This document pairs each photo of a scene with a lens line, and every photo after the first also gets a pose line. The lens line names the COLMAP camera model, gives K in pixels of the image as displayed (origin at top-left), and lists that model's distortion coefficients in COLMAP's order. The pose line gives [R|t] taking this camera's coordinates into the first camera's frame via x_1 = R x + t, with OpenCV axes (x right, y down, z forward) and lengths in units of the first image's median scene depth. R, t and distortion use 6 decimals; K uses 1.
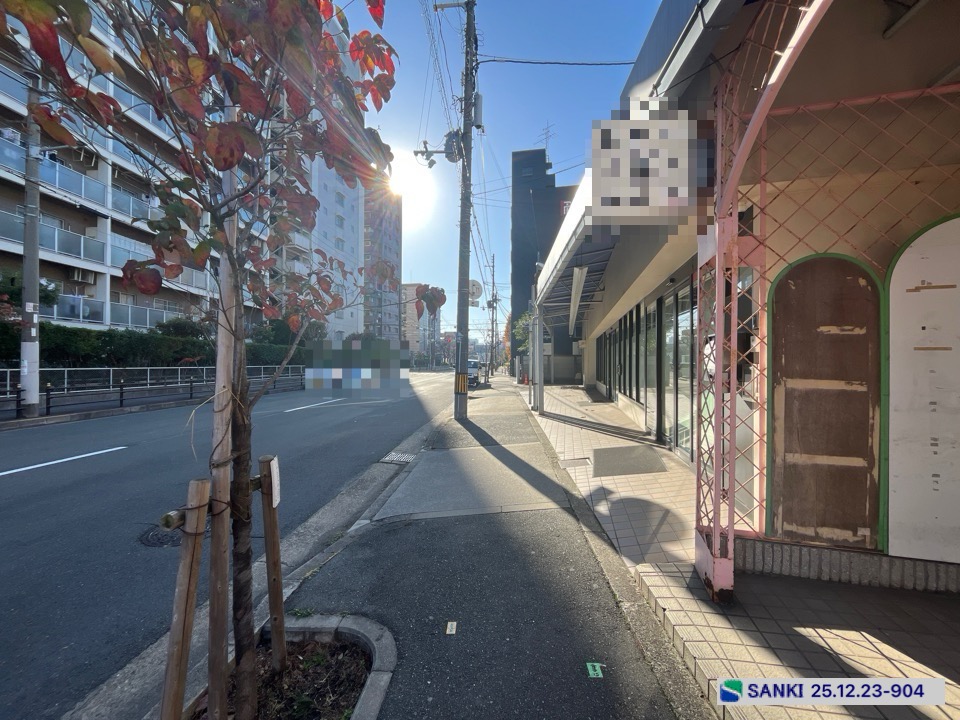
lens RADIAL K [[388.5, 0, 476.3], [0, 388.5, 360.3], [0, 0, 1]] dist [-0.002699, -0.000494]
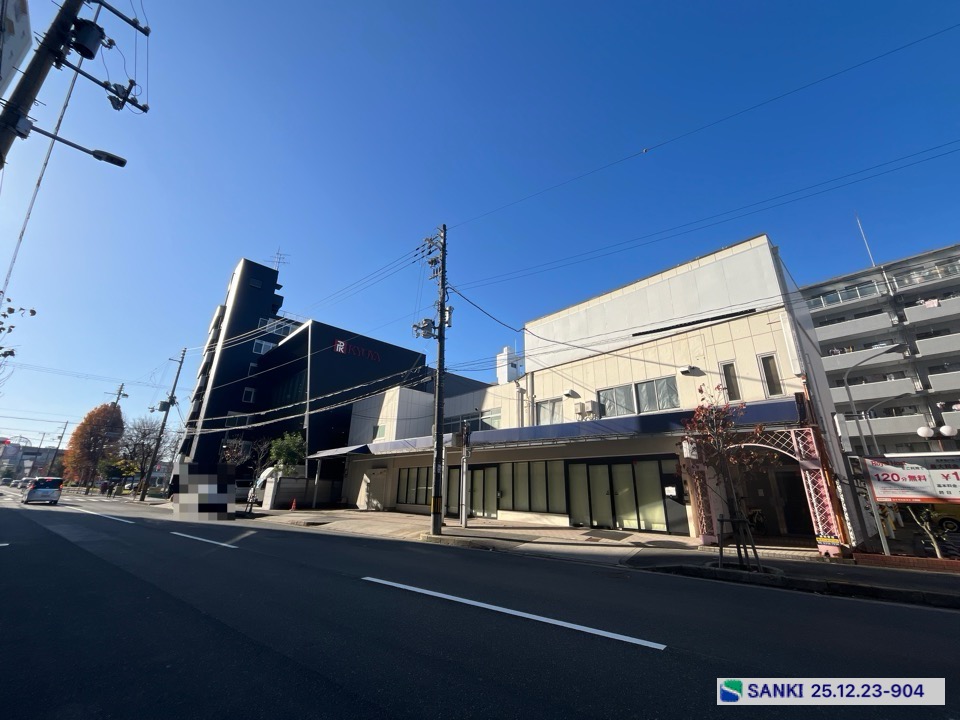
lens RADIAL K [[388.5, 0, 476.3], [0, 388.5, 360.3], [0, 0, 1]] dist [-0.002699, -0.000494]
pose [[0.560409, 0.274923, 0.781254, -2.783283], [-0.025317, 0.948544, -0.315632, 0.015723], [-0.827829, 0.157105, 0.538533, 0.272892]]
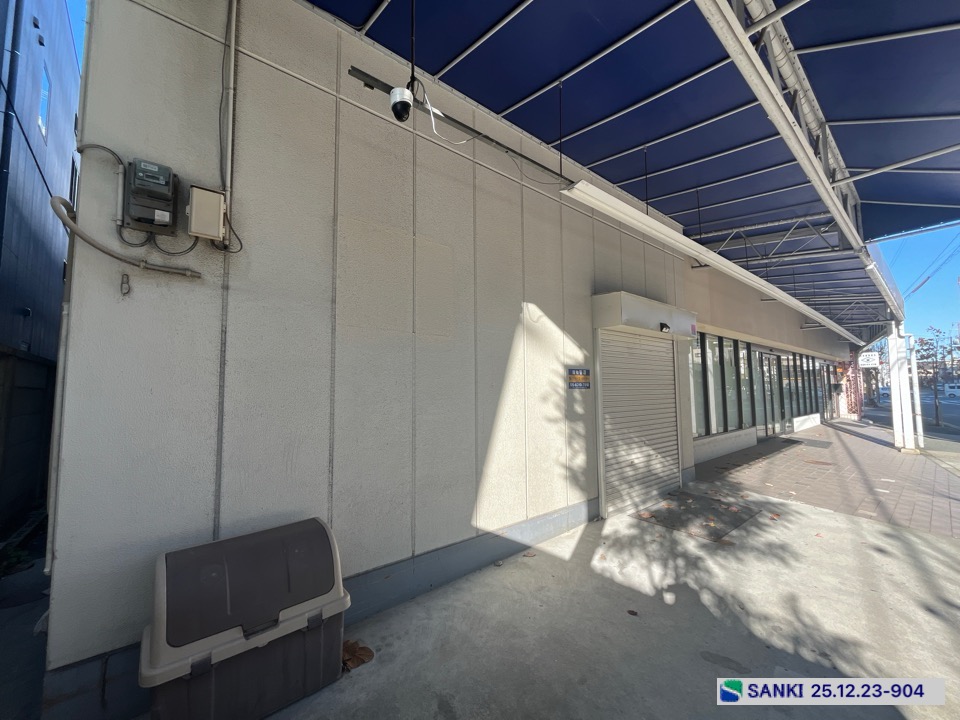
lens RADIAL K [[388.0, 0, 477.5], [0, 388.0, 360.5], [0, 0, 1]] dist [-0.003396, -0.000080]
pose [[-0.798993, 0.047232, 0.599482, 1.038290], [0.001932, 0.997107, -0.075985, 0.011330], [-0.601337, -0.059554, -0.796773, 6.017541]]
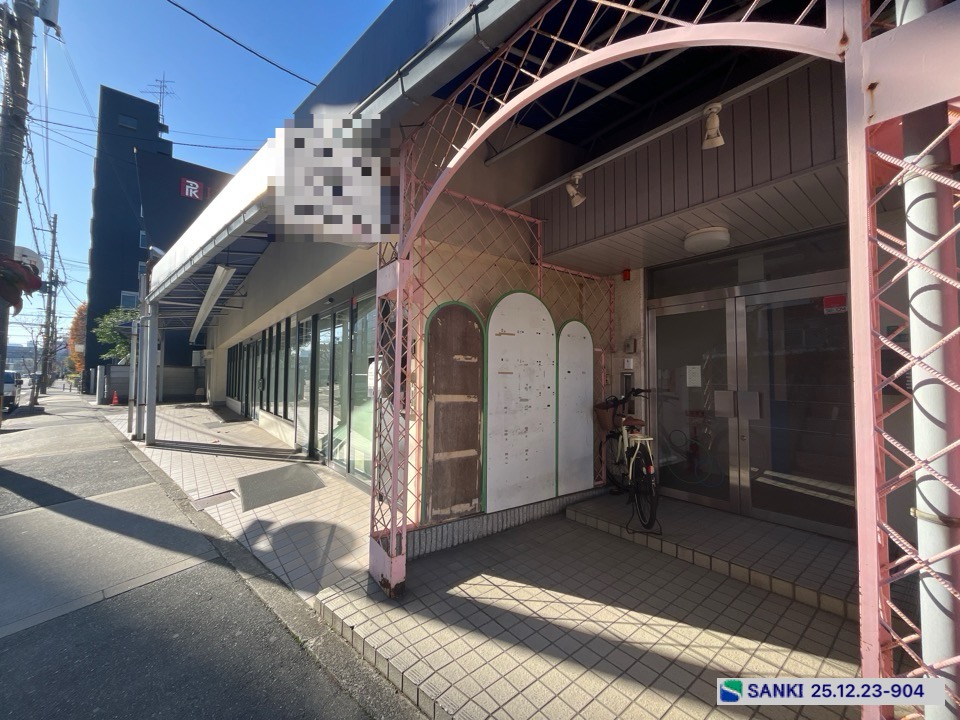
lens RADIAL K [[388.0, 0, 477.5], [0, 388.0, 360.5], [0, 0, 1]] dist [-0.003396, -0.000080]
pose [[0.630036, 0.035213, 0.775767, -0.060919], [-0.010305, 0.999263, -0.036989, -0.010909], [-0.776497, 0.015310, 0.629934, 0.049325]]
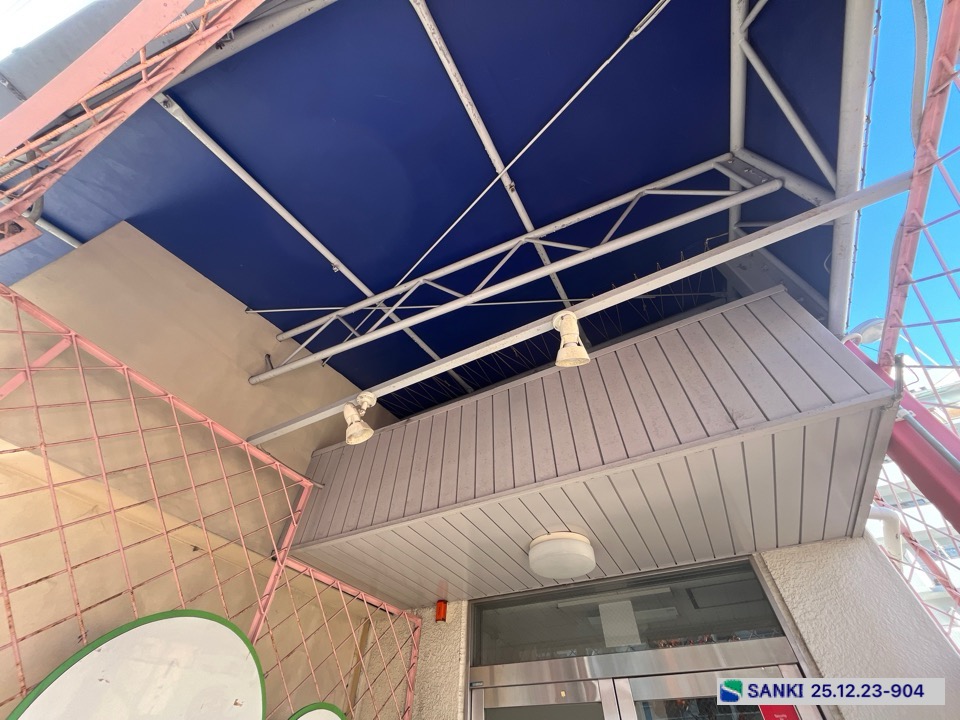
lens RADIAL K [[388.5, 0, 476.3], [0, 388.5, 360.3], [0, 0, 1]] dist [-0.002699, -0.000494]
pose [[0.265591, 0.721242, 0.639744, 0.314468], [-0.025420, 0.668584, -0.743202, -0.089479], [-0.963751, 0.181126, 0.195904, 0.140803]]
